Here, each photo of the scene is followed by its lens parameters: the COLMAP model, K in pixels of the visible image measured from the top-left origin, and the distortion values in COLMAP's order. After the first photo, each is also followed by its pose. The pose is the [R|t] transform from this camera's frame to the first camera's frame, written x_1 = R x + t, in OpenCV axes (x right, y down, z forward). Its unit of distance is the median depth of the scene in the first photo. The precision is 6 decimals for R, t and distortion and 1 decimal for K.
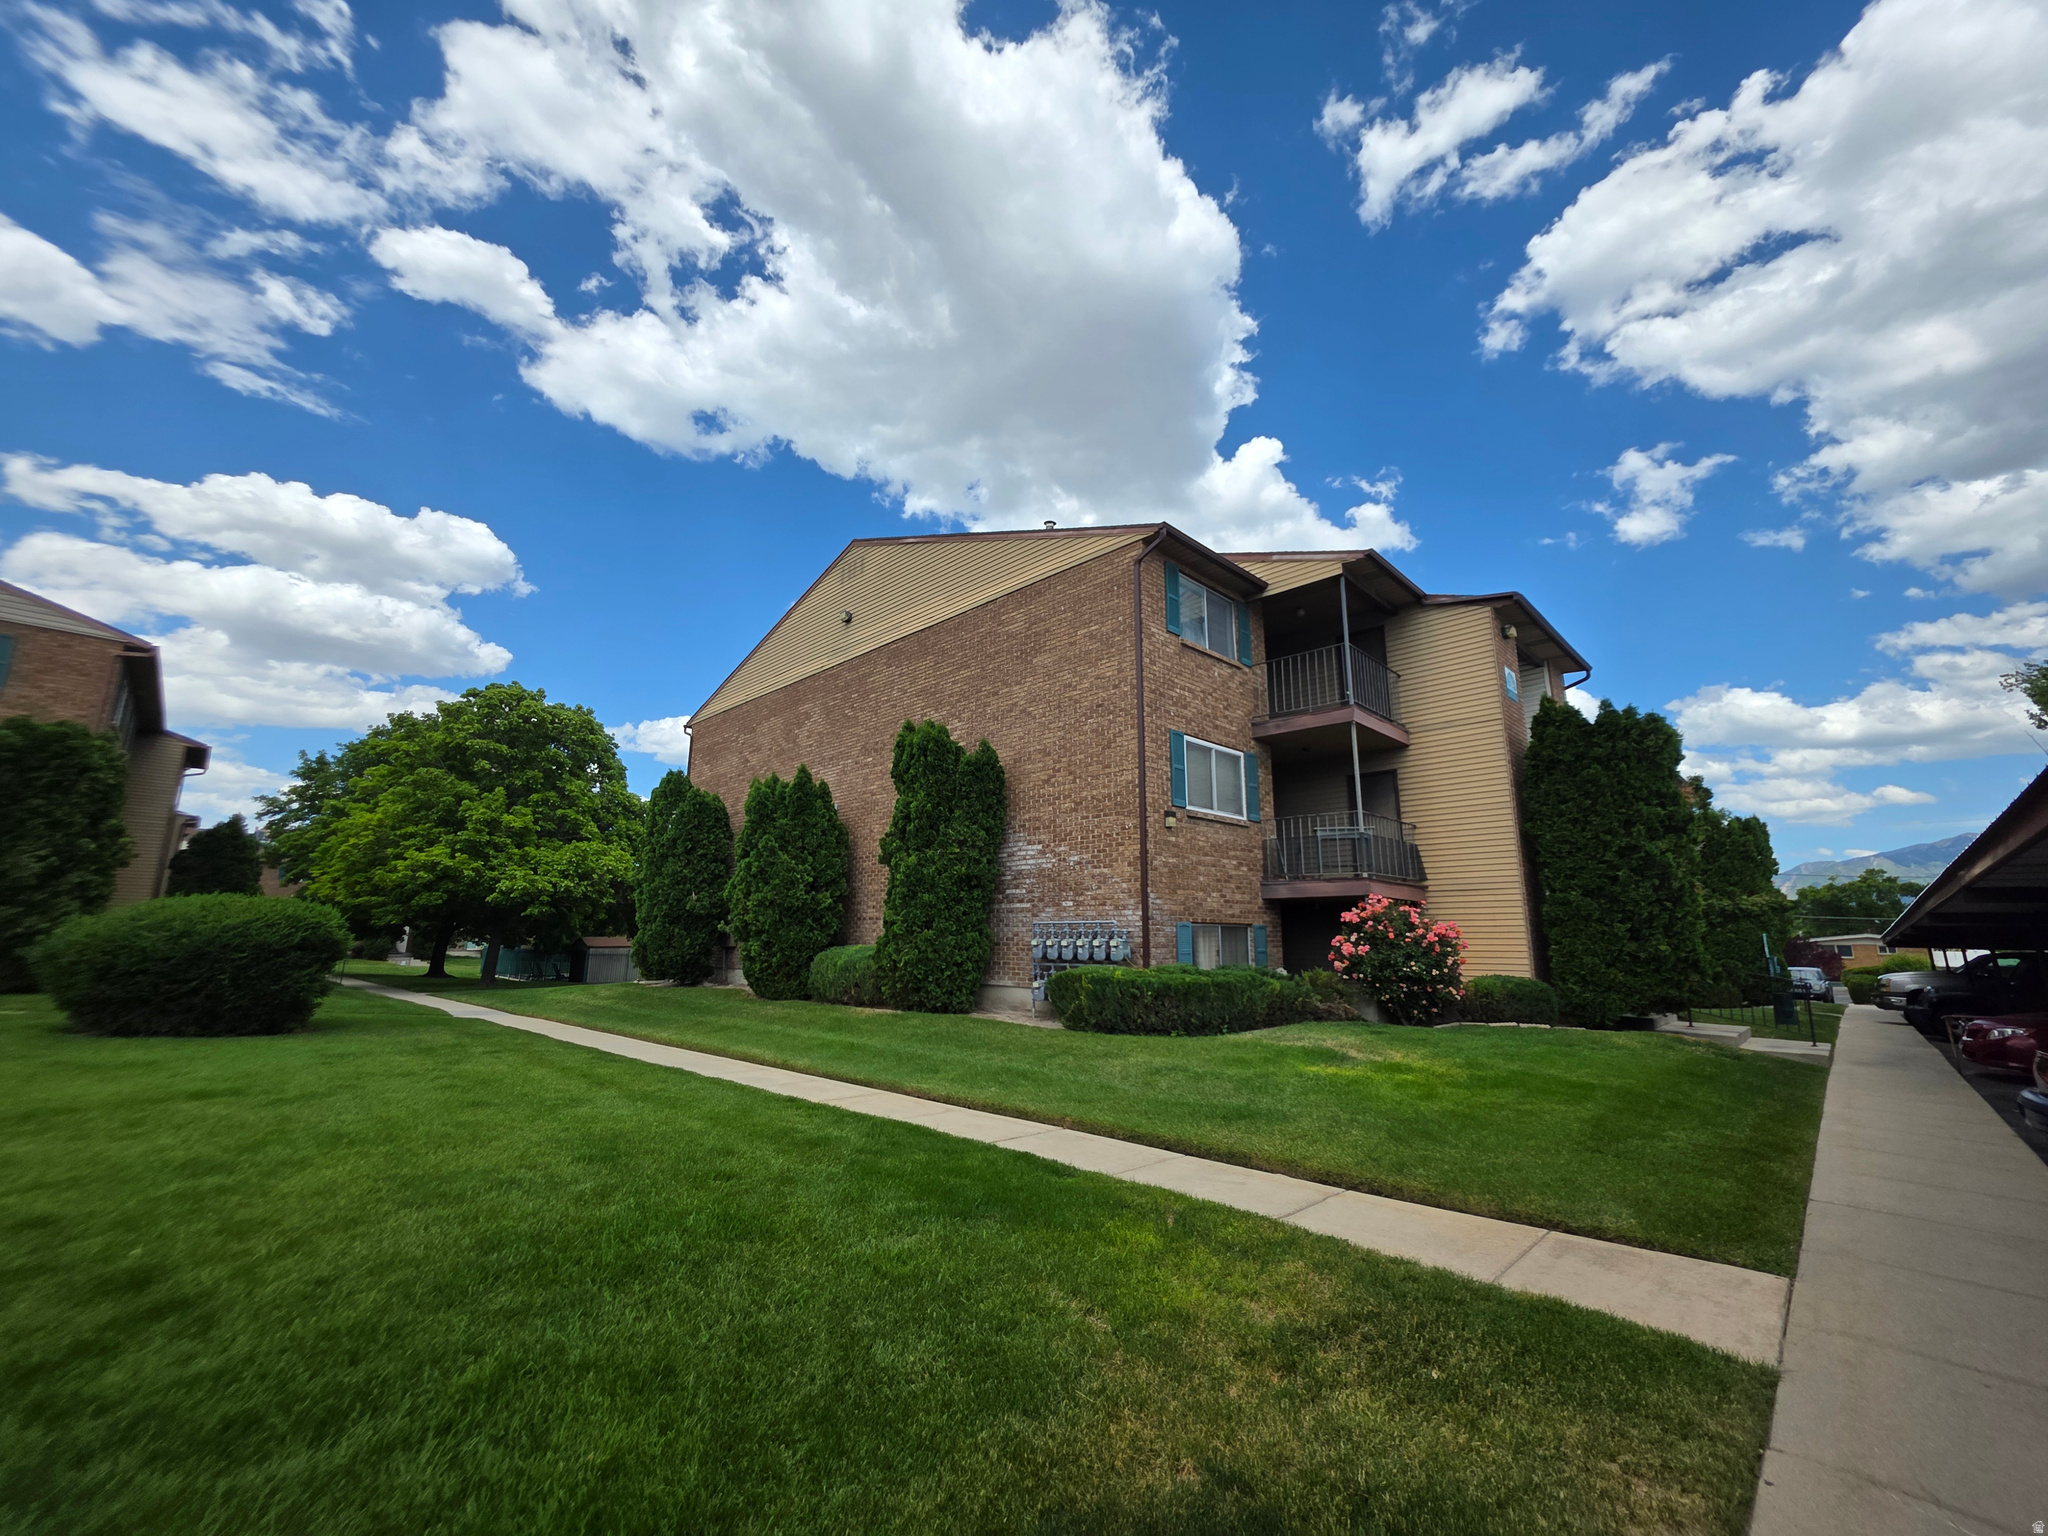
lens RADIAL K [[826.0, 0, 1018.5], [0, 826.0, 765.7], [0, 0, 1]] dist [-0.000892, 0.000451]
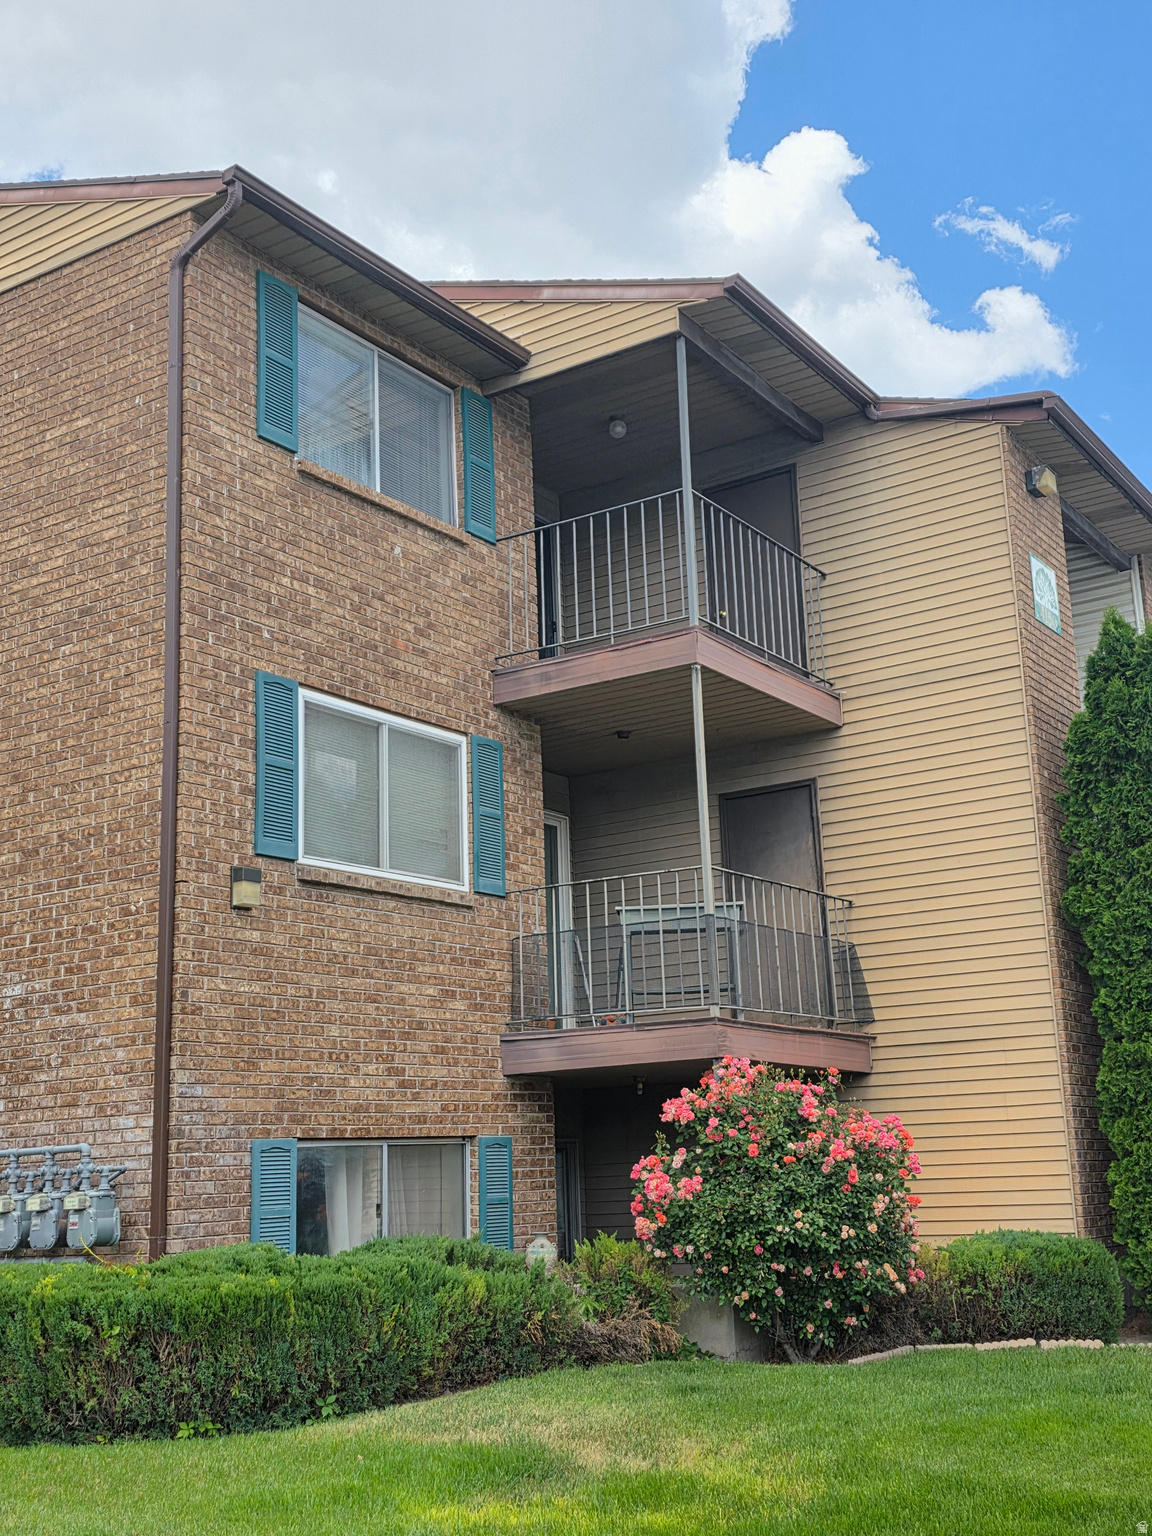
lens RADIAL K [[1726.9, 0, 577.0], [0, 1726.9, 772.2], [0, 0, 1]] dist [0.081830, 0.000000]
pose [[0.978715, 0.002739, 0.205207, 0.157143], [0.001995, 0.999737, -0.022863, 0.025777], [-0.205216, 0.022785, 0.978452, 0.114758]]
